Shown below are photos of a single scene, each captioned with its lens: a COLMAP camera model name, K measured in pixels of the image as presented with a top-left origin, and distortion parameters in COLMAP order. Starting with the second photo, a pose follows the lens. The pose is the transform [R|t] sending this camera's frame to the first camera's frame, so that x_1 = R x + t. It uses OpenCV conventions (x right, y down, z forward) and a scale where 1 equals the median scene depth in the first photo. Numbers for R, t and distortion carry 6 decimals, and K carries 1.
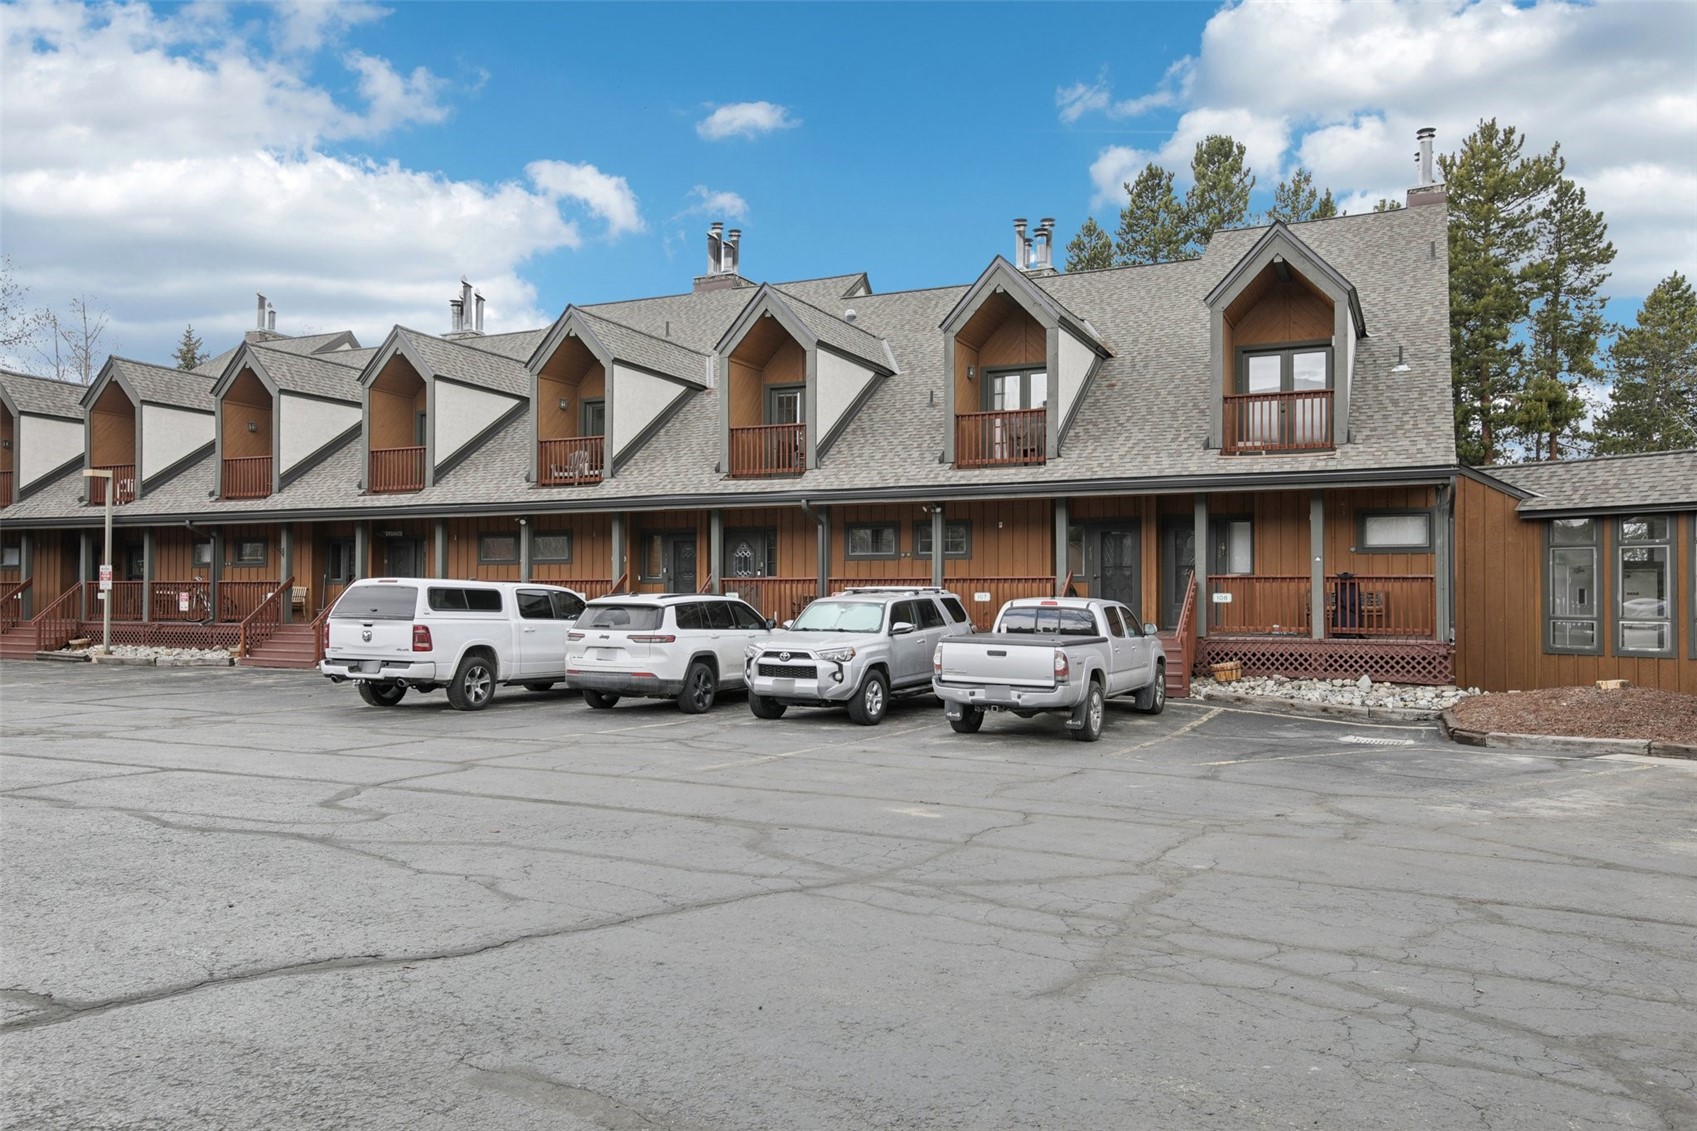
lens RADIAL K [[1253.4, 0, 893.0], [0, 1253.4, 542.0], [0, 0, 1]] dist [0.019914, 0.004033]
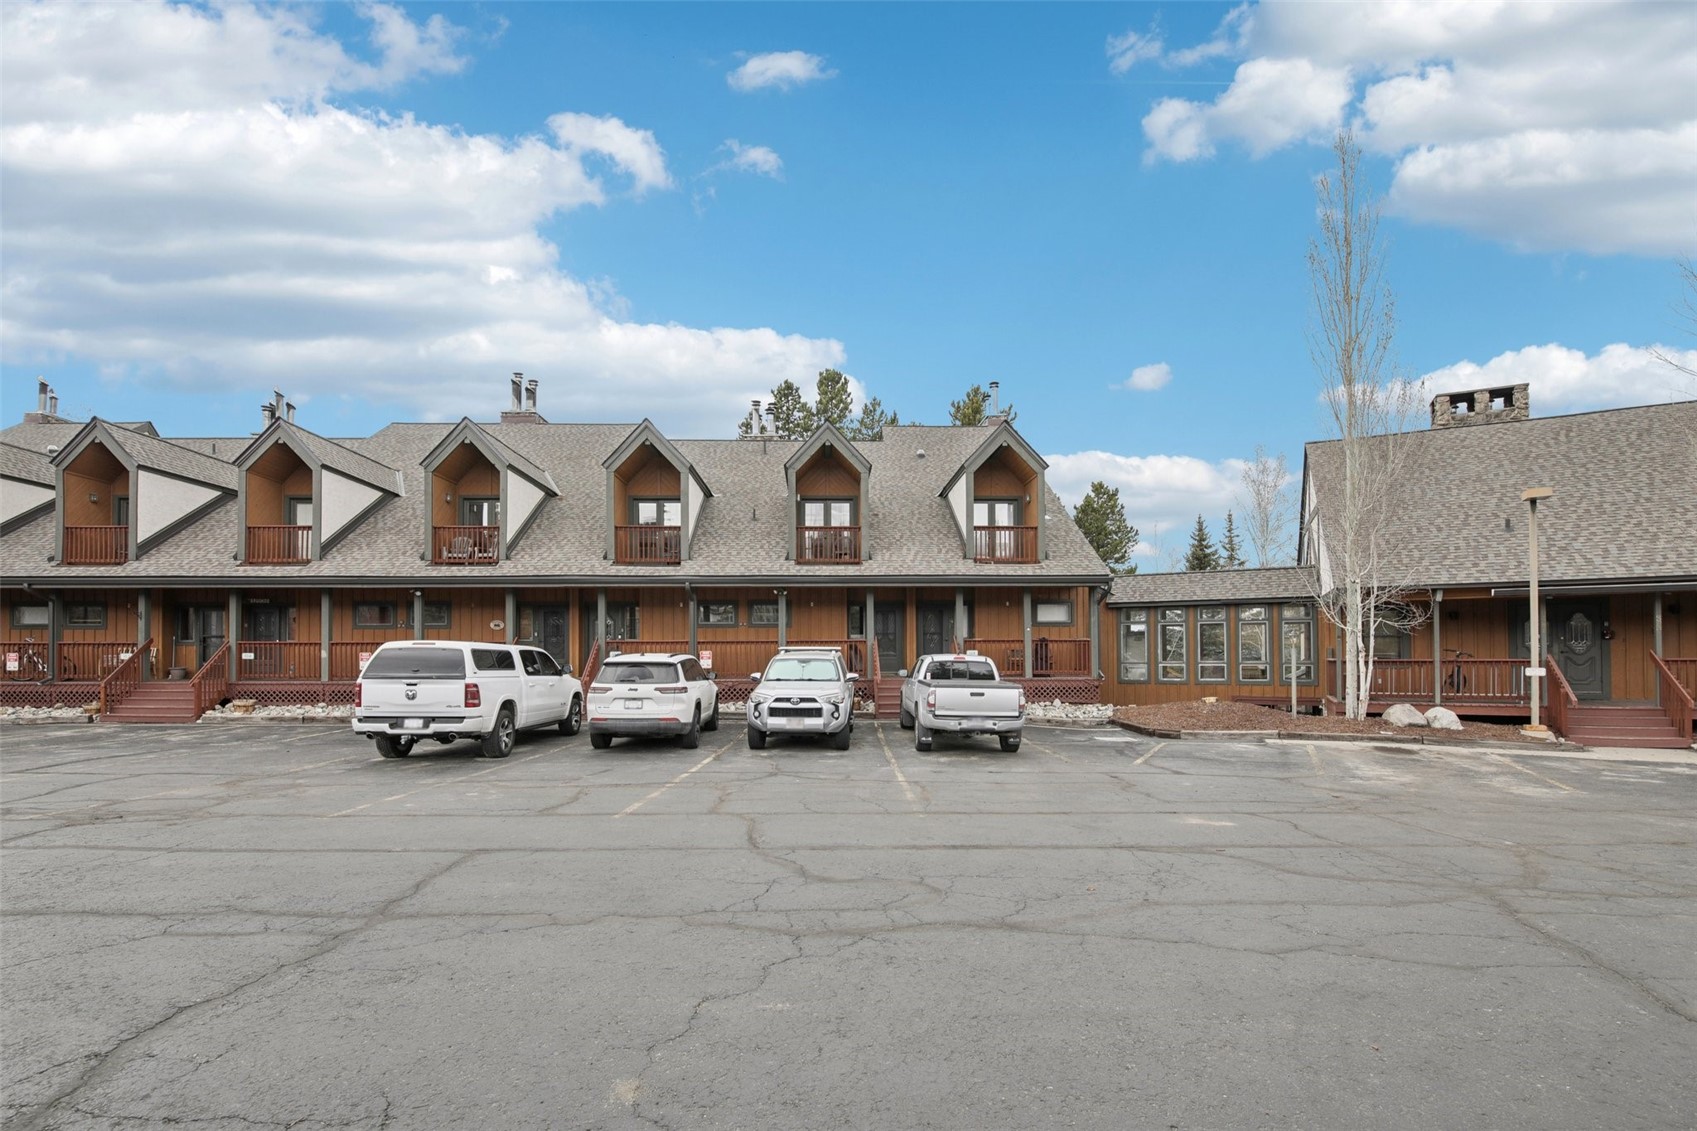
lens RADIAL K [[794.6, 0, 850.8], [0, 794.6, 566.5], [0, 0, 1]] dist [-0.014505, -0.003316]
pose [[0.893736, 0.041336, 0.446685, -0.278171], [-0.013241, 0.997742, -0.065838, 0.002856], [-0.448398, 0.052927, 0.892265, 0.150028]]
